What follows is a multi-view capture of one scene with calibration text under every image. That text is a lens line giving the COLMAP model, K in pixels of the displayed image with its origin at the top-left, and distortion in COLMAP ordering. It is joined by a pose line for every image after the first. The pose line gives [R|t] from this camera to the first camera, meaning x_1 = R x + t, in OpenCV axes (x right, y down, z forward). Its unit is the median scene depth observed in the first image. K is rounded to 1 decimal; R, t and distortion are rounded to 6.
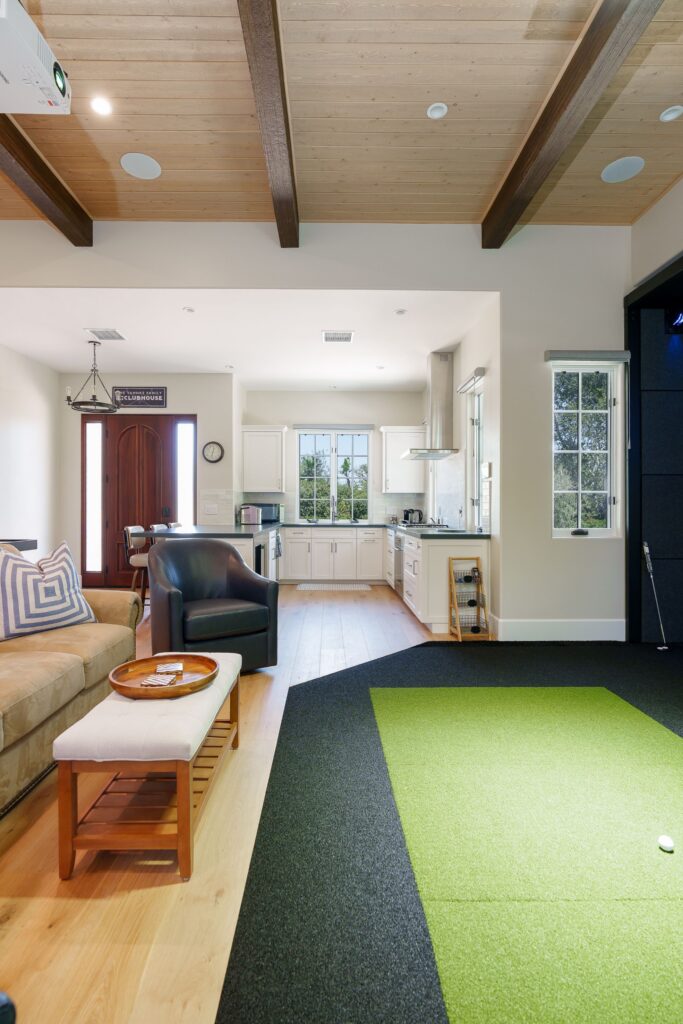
lens RADIAL K [[502.4, 0, 338.8], [0, 502.4, 508.2], [0, 0, 1]] dist [0.000501, 0.000100]
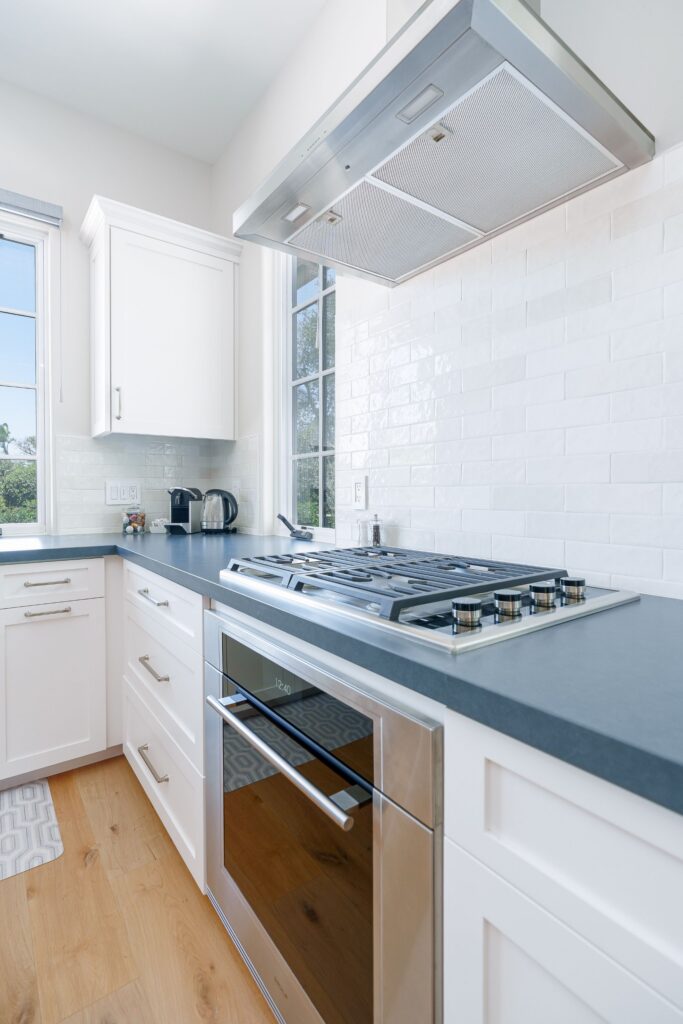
lens RADIAL K [[478.6, 0, 345.8], [0, 478.6, 494.4], [0, 0, 1]] dist [-0.001016, -0.000305]
pose [[0.807231, -0.007756, 0.590185, 0.040520], [0.002999, 0.999955, 0.009038, 0.003447], [-0.590228, -0.005526, 0.807217, 0.718817]]
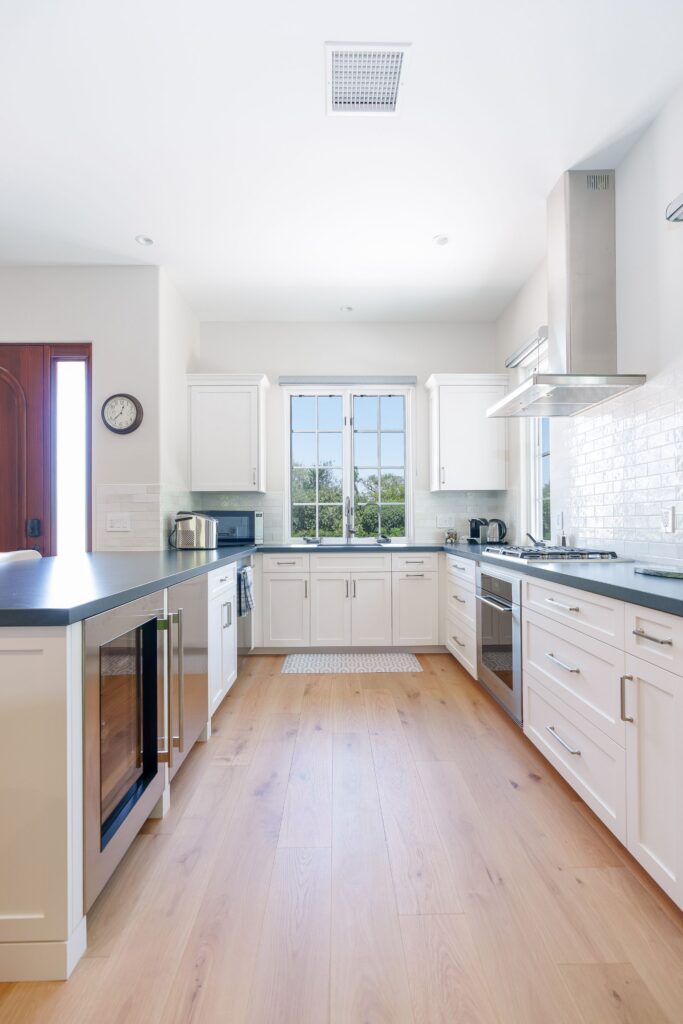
lens RADIAL K [[491.6, 0, 355.6], [0, 491.6, 519.5], [0, 0, 1]] dist [0.001059, 0.000452]
pose [[0.999761, -0.009114, 0.019896, -0.014842], [0.009185, 0.999952, -0.003481, 0.003732], [-0.019864, 0.003663, 0.999796, 0.455994]]
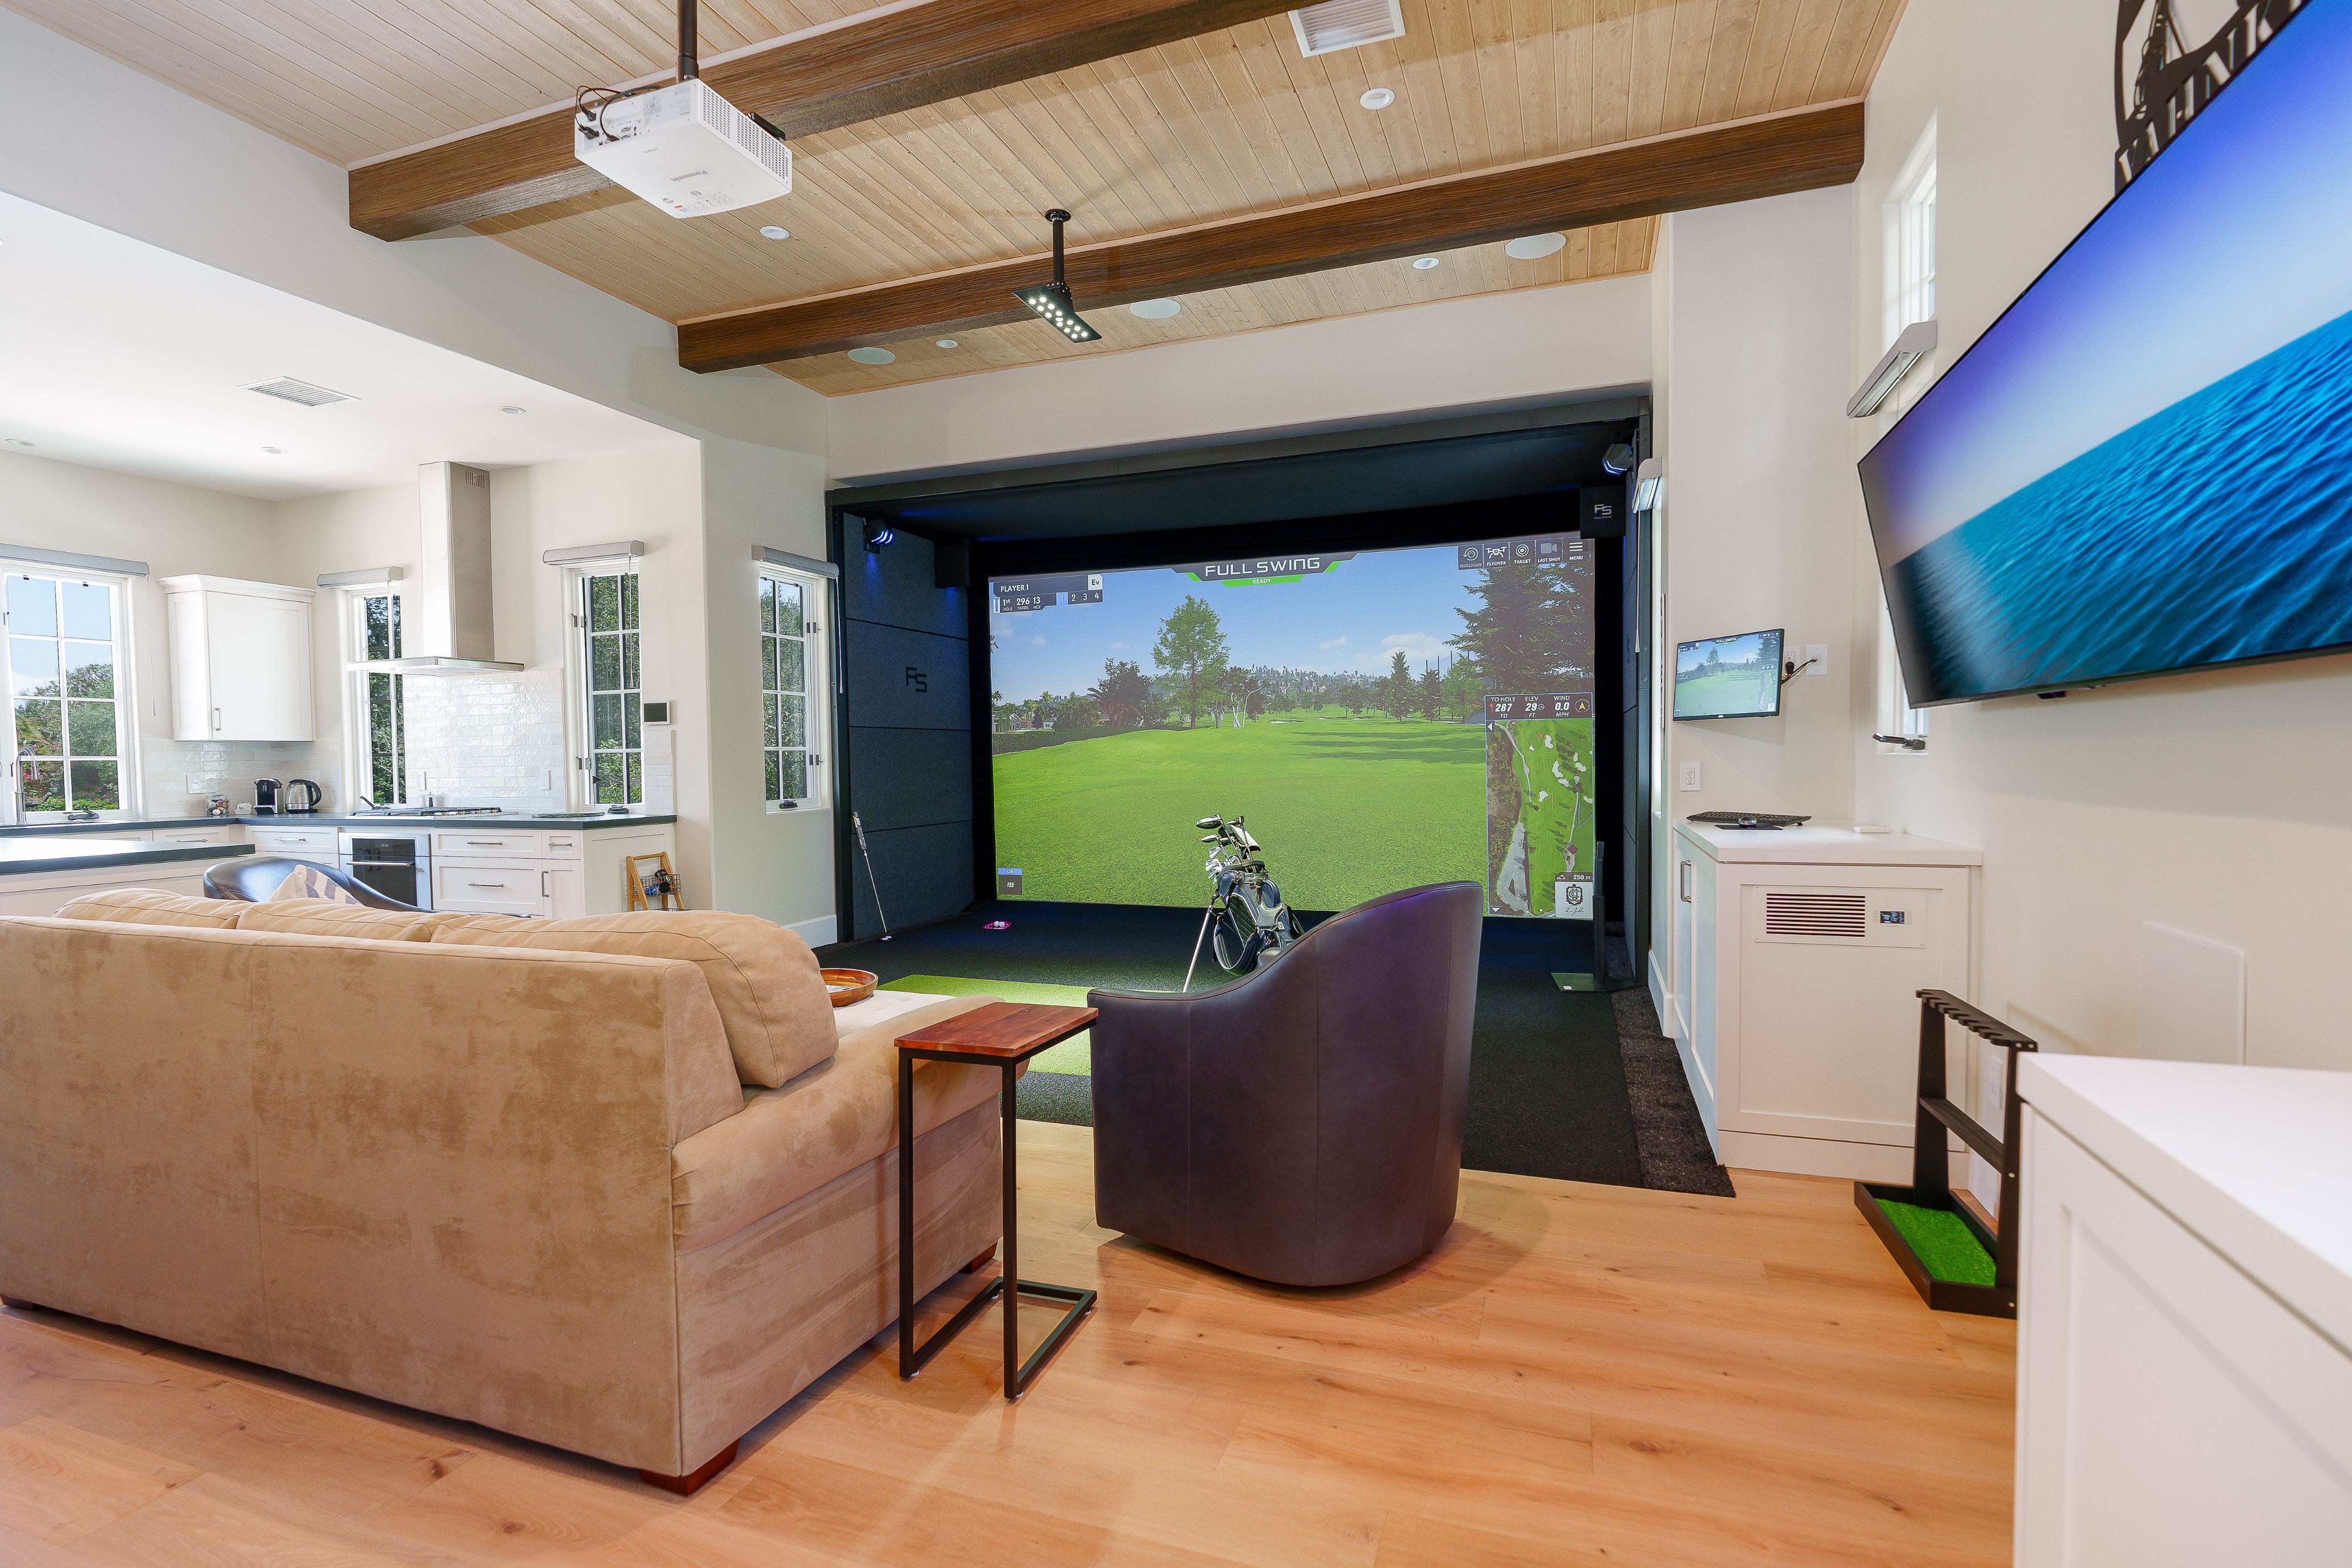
lens RADIAL K [[1099.3, 0, 1174.1], [0, 1099.3, 792.5], [0, 0, 1]] dist [-0.001016, -0.000305]
pose [[0.361473, -0.035455, 0.931708, -0.471593], [0.011943, 0.999371, 0.033397, -0.009001], [-0.932306, -0.000945, 0.361669, -0.052077]]
